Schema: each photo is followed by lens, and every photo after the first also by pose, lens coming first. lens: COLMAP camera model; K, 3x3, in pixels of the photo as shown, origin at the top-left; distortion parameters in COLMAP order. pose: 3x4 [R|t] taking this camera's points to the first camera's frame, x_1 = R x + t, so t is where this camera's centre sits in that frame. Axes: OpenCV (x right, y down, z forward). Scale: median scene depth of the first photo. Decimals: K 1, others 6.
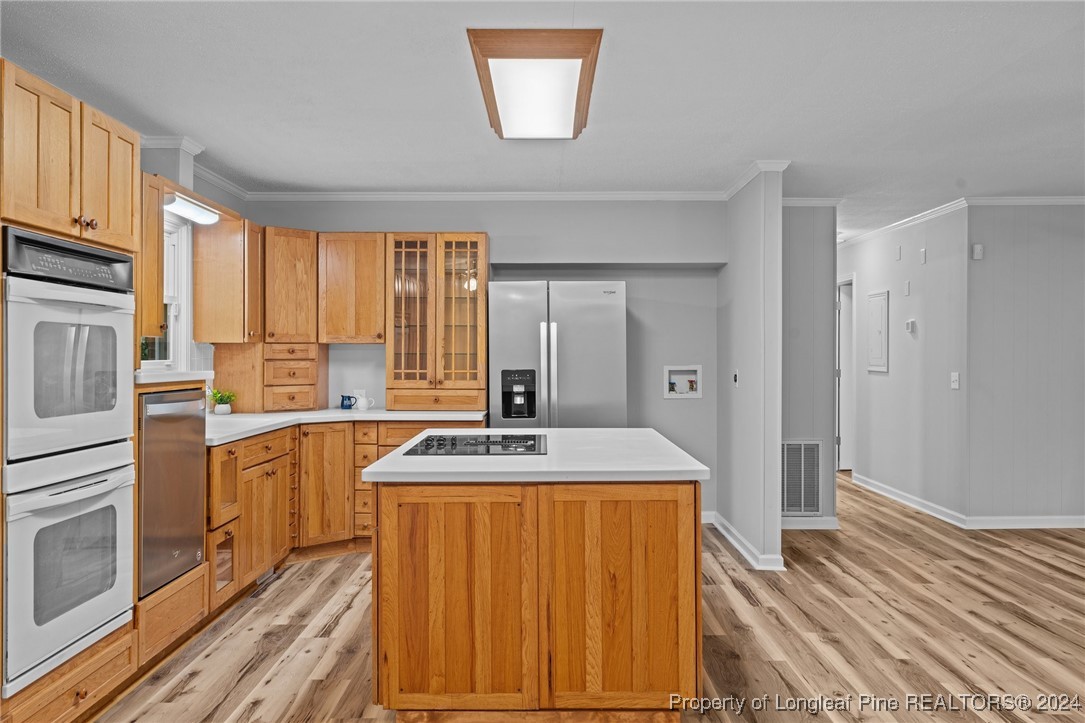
lens RADIAL K [[879.9, 0, 542.5], [0, 879.9, 361.5], [0, 0, 1]] dist [0.006557, -0.000255]
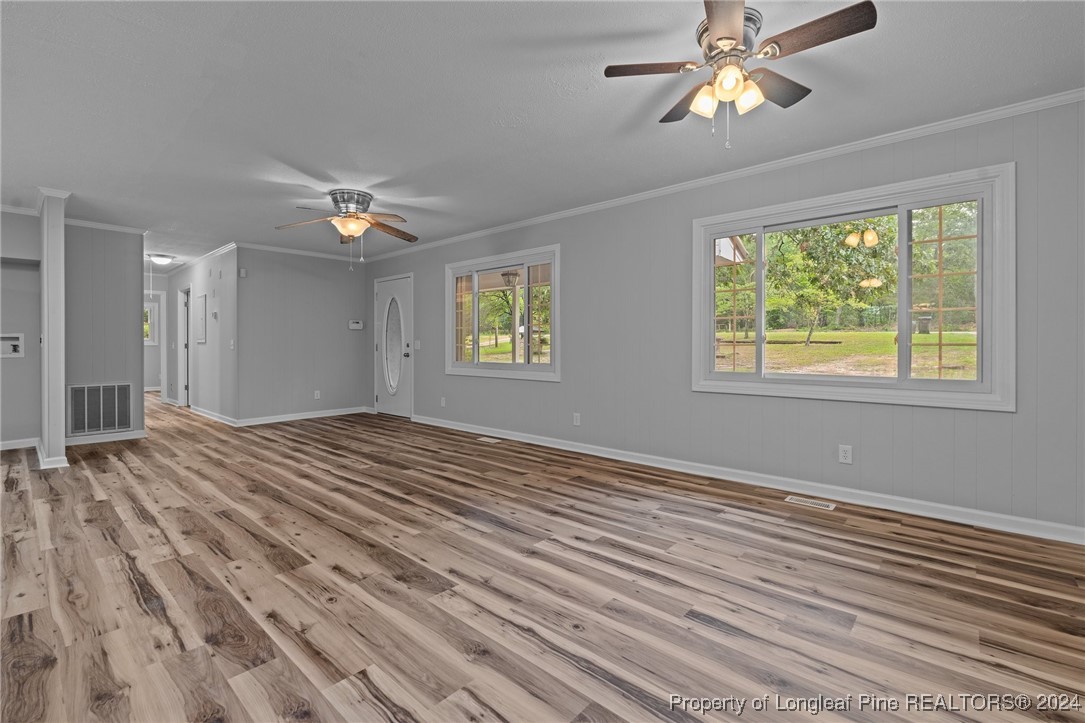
lens RADIAL K [[480.1, 0, 545.3], [0, 480.1, 347.3], [0, 0, 1]] dist [-0.011044, 0.000499]
pose [[0.660744, -0.004325, 0.750599, 0.205726], [0.010067, 0.999945, -0.003099, 0.046121], [-0.750544, 0.009604, 0.660751, -0.142742]]
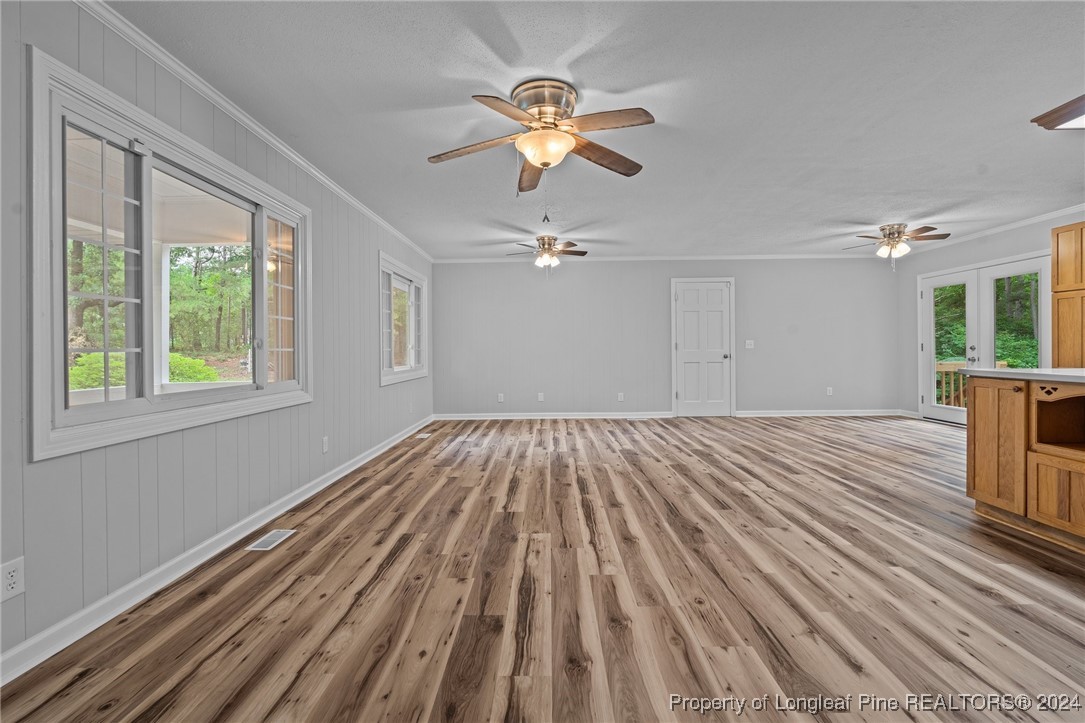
lens RADIAL K [[478.5, 0, 545.1], [0, 478.5, 347.4], [0, 0, 1]] dist [-0.006136, 0.001037]
pose [[-0.999930, 0.009695, 0.006762, 0.598783], [0.009754, 0.999914, 0.008774, 0.032329], [-0.006677, 0.008839, -0.999939, 1.134460]]
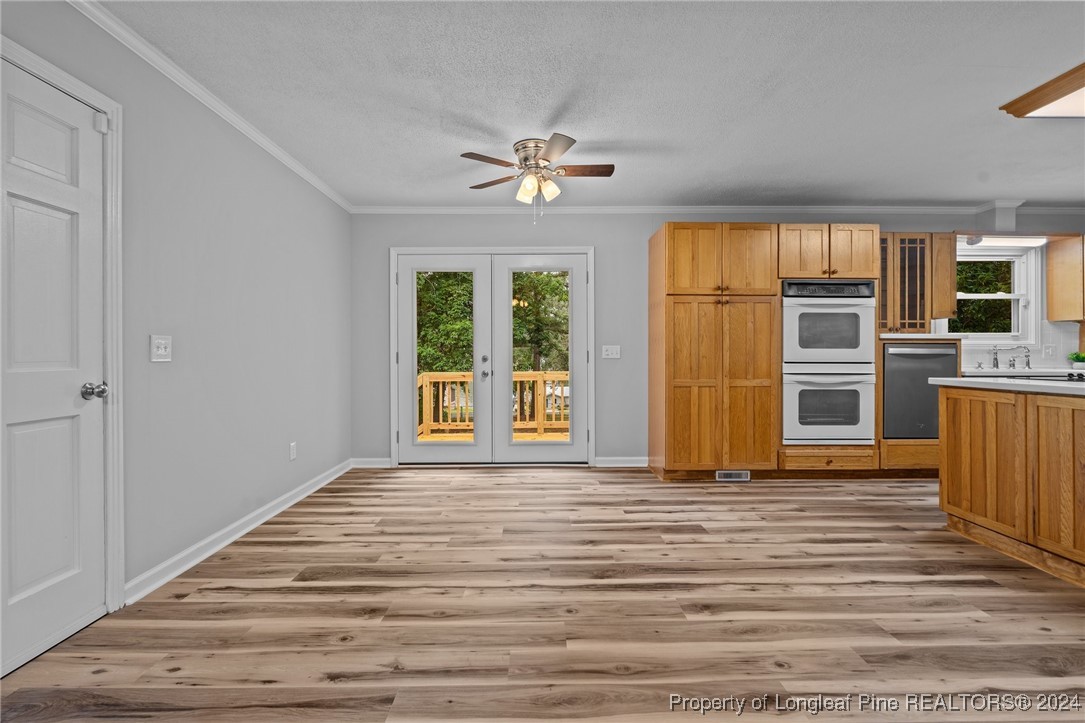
lens RADIAL K [[479.9, 0, 539.1], [0, 479.9, 352.3], [0, 0, 1]] dist [-0.009065, 0.001353]
pose [[0.011353, -0.002932, -0.999931, 0.447089], [-0.008377, 0.999960, -0.003027, 0.044130], [0.999900, 0.008411, 0.011328, 0.087784]]
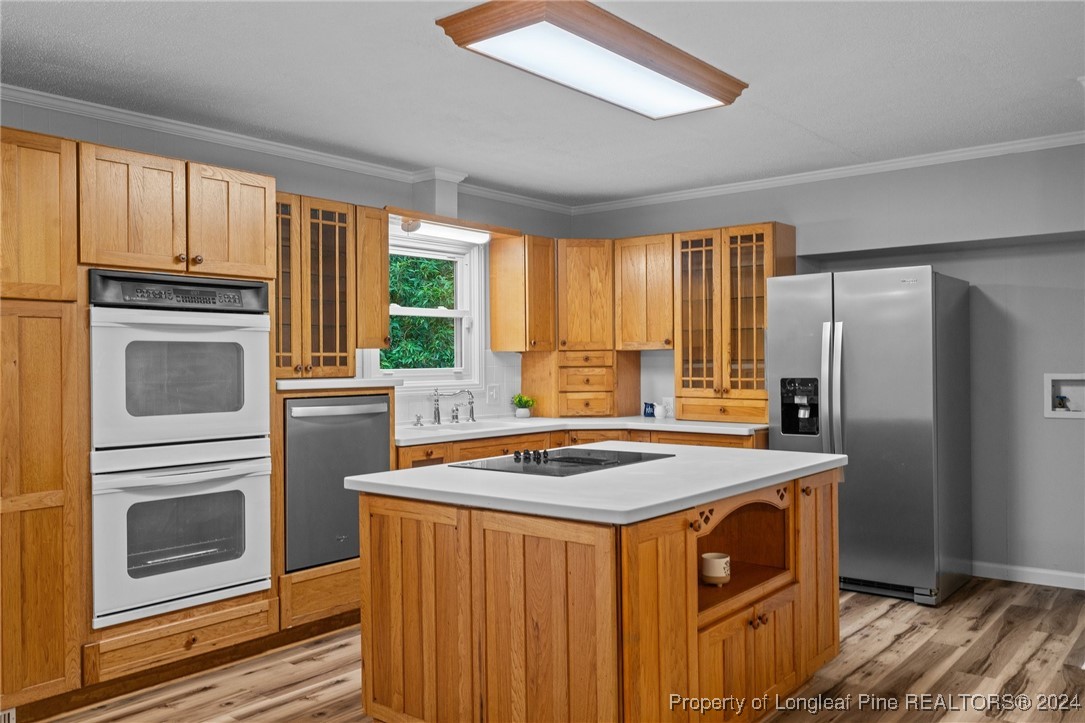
lens RADIAL K [[873.6, 0, 539.4], [0, 873.6, 367.8], [0, 0, 1]] dist [0.000974, 0.003473]
pose [[0.775629, -0.000582, -0.631189, 0.344896], [0.002681, 0.999994, 0.002372, -0.003766], [0.631184, -0.003532, 0.775625, 0.194718]]
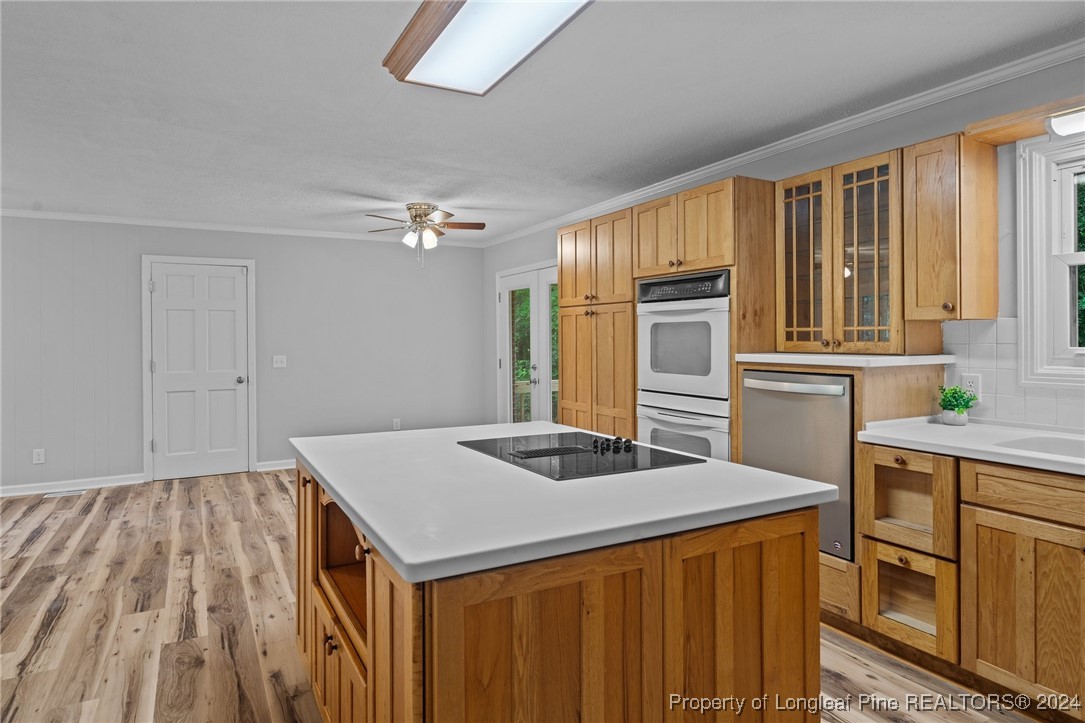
lens RADIAL K [[629.4, 0, 541.3], [0, 629.4, 338.4], [0, 0, 1]] dist [-0.005788, -0.000592]
pose [[-0.873535, 0.006128, -0.486723, 0.168973], [0.002426, 0.999963, 0.008237, -0.011664], [0.486755, 0.006014, -0.873518, 1.060918]]
